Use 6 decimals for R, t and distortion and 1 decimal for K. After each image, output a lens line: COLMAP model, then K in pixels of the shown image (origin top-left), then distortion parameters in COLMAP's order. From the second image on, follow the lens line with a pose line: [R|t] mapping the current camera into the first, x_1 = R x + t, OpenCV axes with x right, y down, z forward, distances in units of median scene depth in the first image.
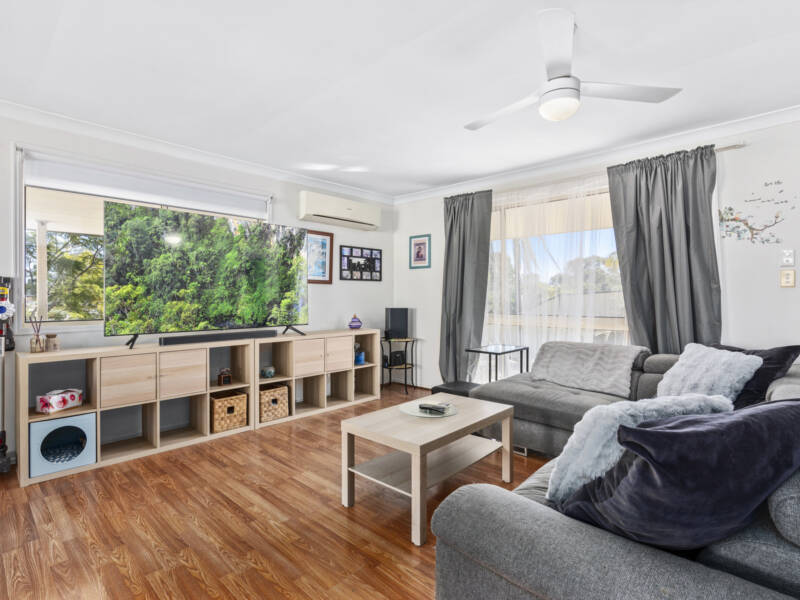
lens RADIAL K [[409.0, 0, 397.0], [0, 409.0, 297.5], [0, 0, 1]] dist [-0.002746, 0.001720]
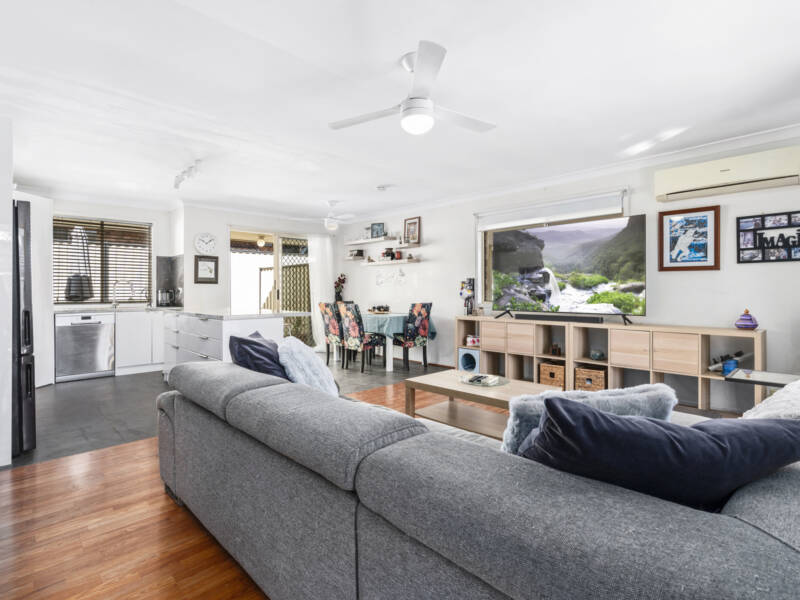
lens RADIAL K [[409.0, 0, 398.2], [0, 409.0, 294.7], [0, 0, 1]] dist [-0.002746, 0.001720]
pose [[-0.044239, 0.006392, -0.999001, 0.757570], [0.001020, 0.999979, 0.006353, 0.011103], [0.999020, -0.000738, -0.044245, 0.476390]]
